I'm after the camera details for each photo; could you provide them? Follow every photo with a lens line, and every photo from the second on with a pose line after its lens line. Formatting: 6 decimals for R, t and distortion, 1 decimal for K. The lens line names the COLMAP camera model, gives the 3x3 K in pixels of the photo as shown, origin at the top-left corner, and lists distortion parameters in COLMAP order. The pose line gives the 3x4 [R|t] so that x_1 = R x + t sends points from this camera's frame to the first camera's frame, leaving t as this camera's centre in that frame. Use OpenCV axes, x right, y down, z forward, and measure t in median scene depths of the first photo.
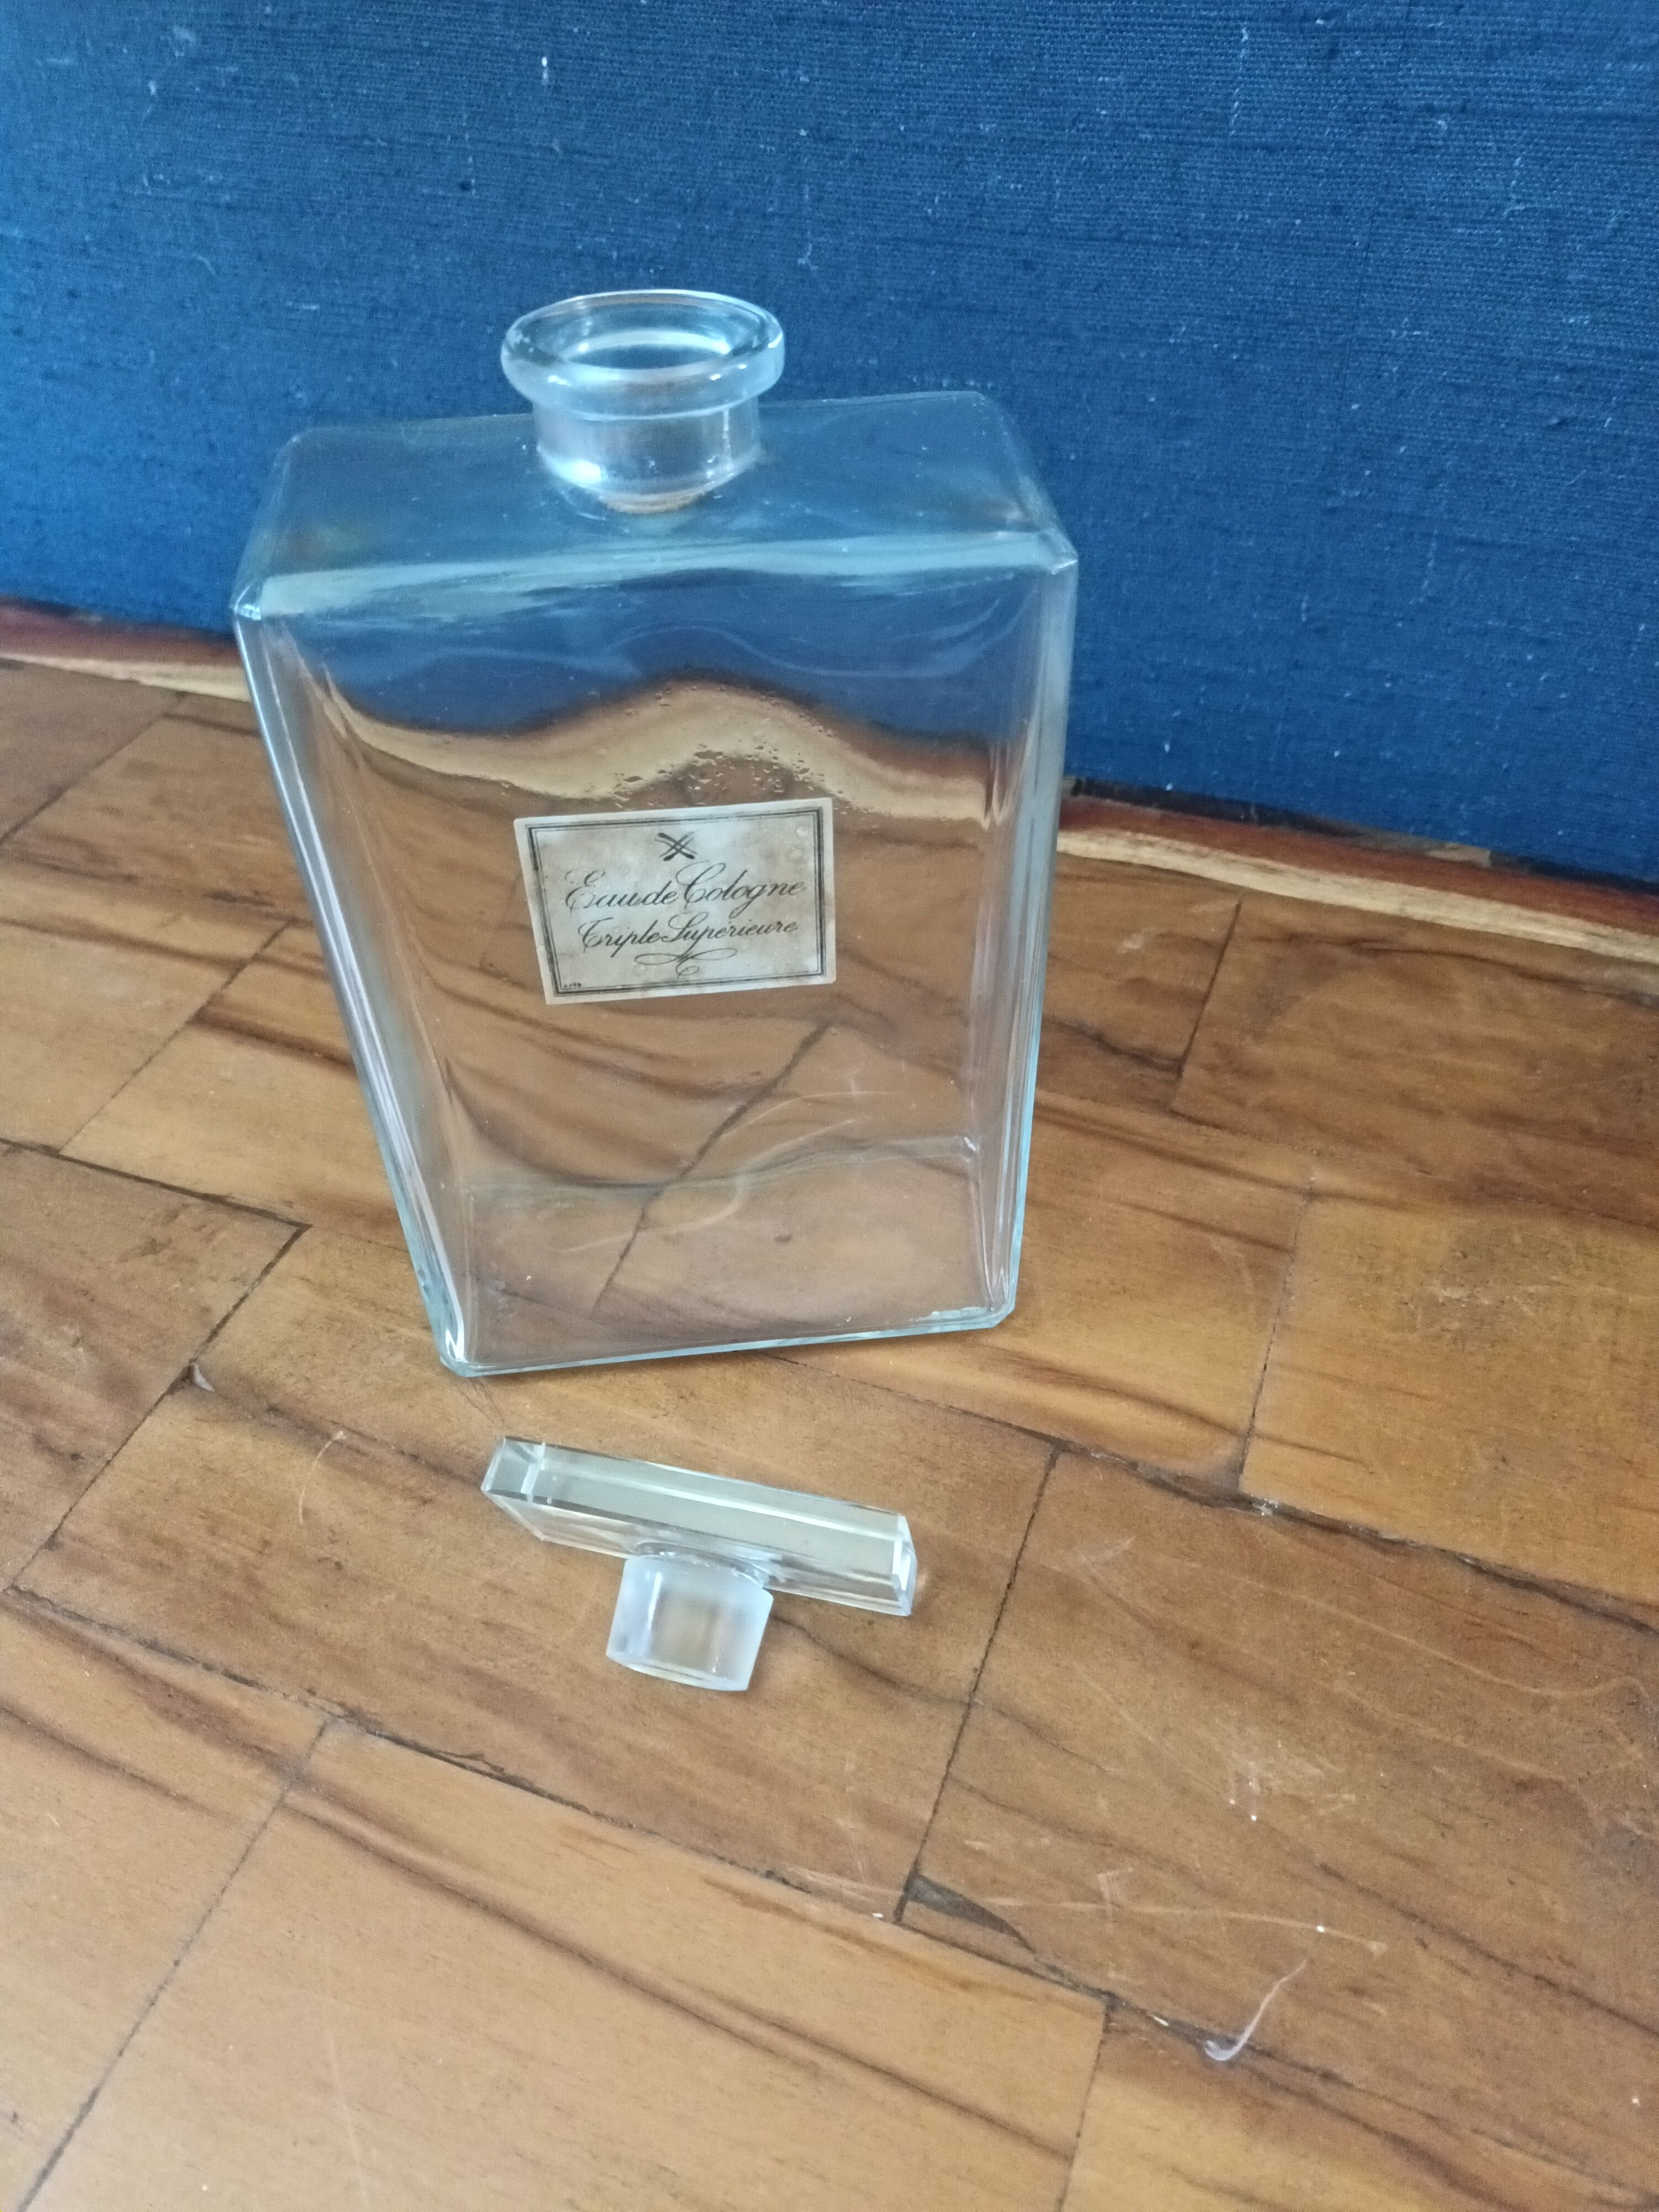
lens RADIAL K [[1654.0, 0, 822.7], [0, 1654.0, 1122.0], [0, 0, 1]] dist [0.058145, -0.108470]
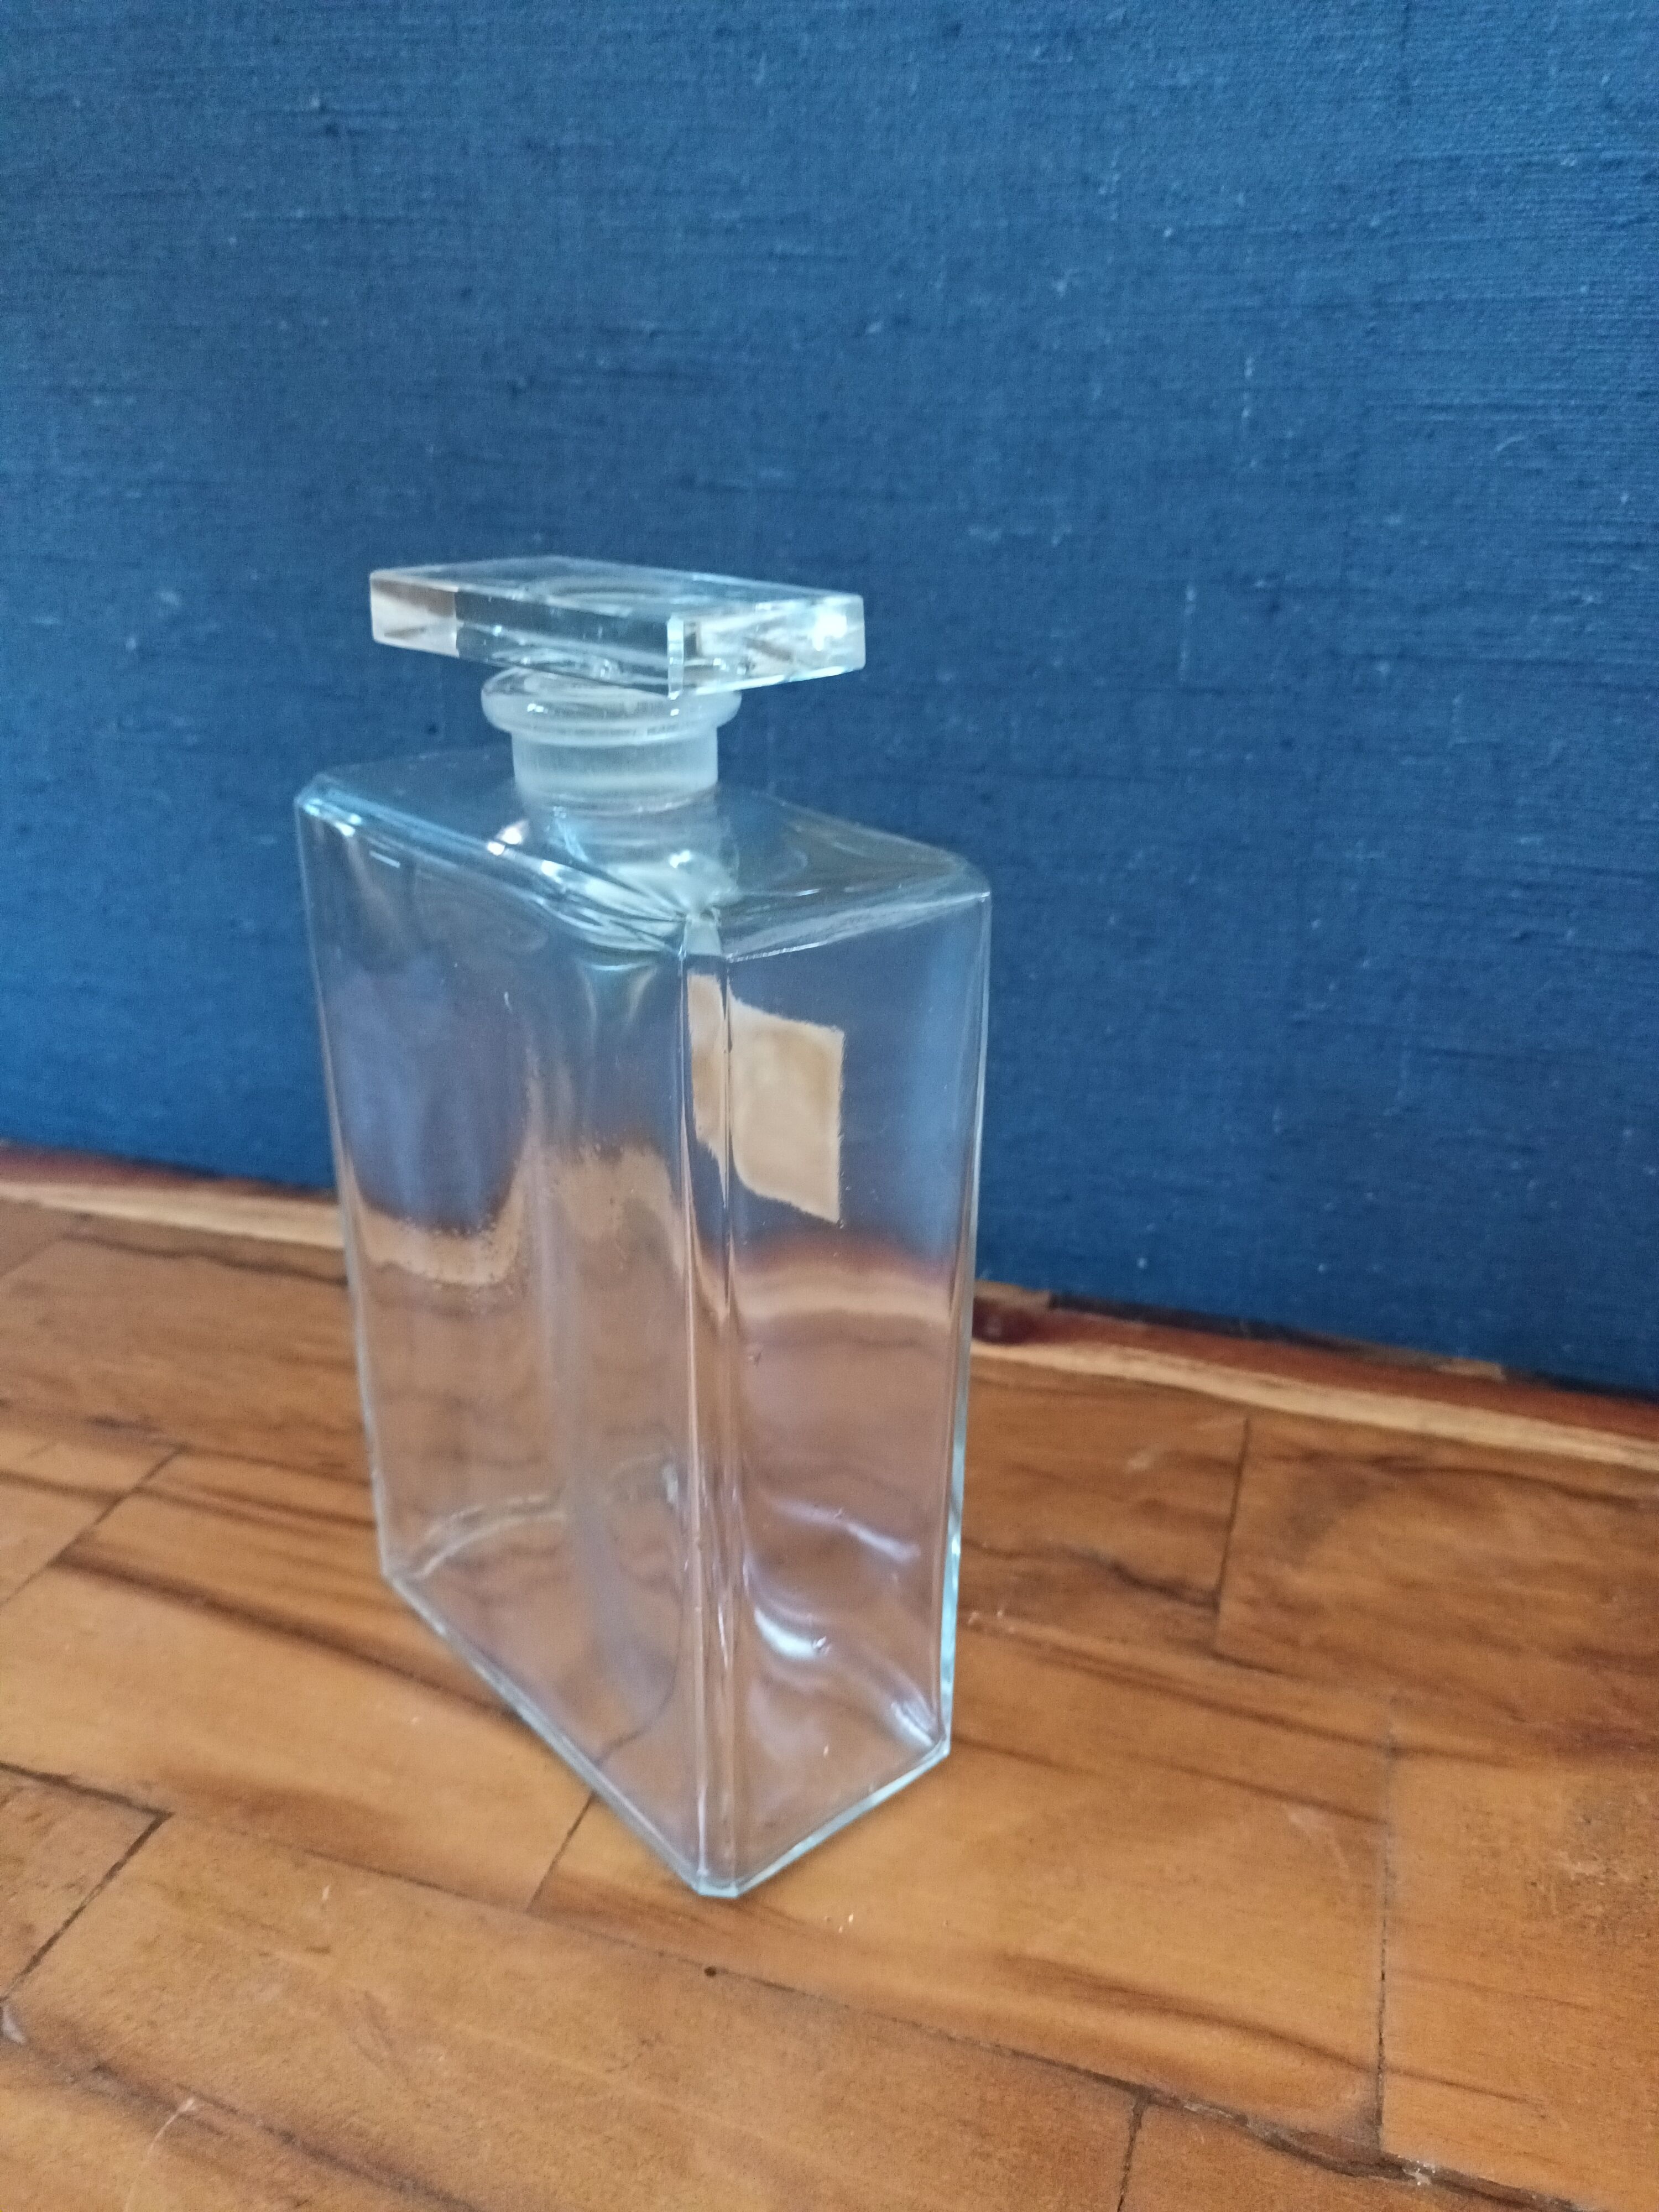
lens RADIAL K [[1696.1, 0, 821.4], [0, 1696.1, 1115.3], [0, 0, 1]] dist [-0.027934, 0.003541]
pose [[0.998085, 0.006122, 0.061552, -0.046119], [0.015062, 0.941087, -0.337829, 0.023217], [-0.059993, 0.338109, 0.939193, 0.102402]]
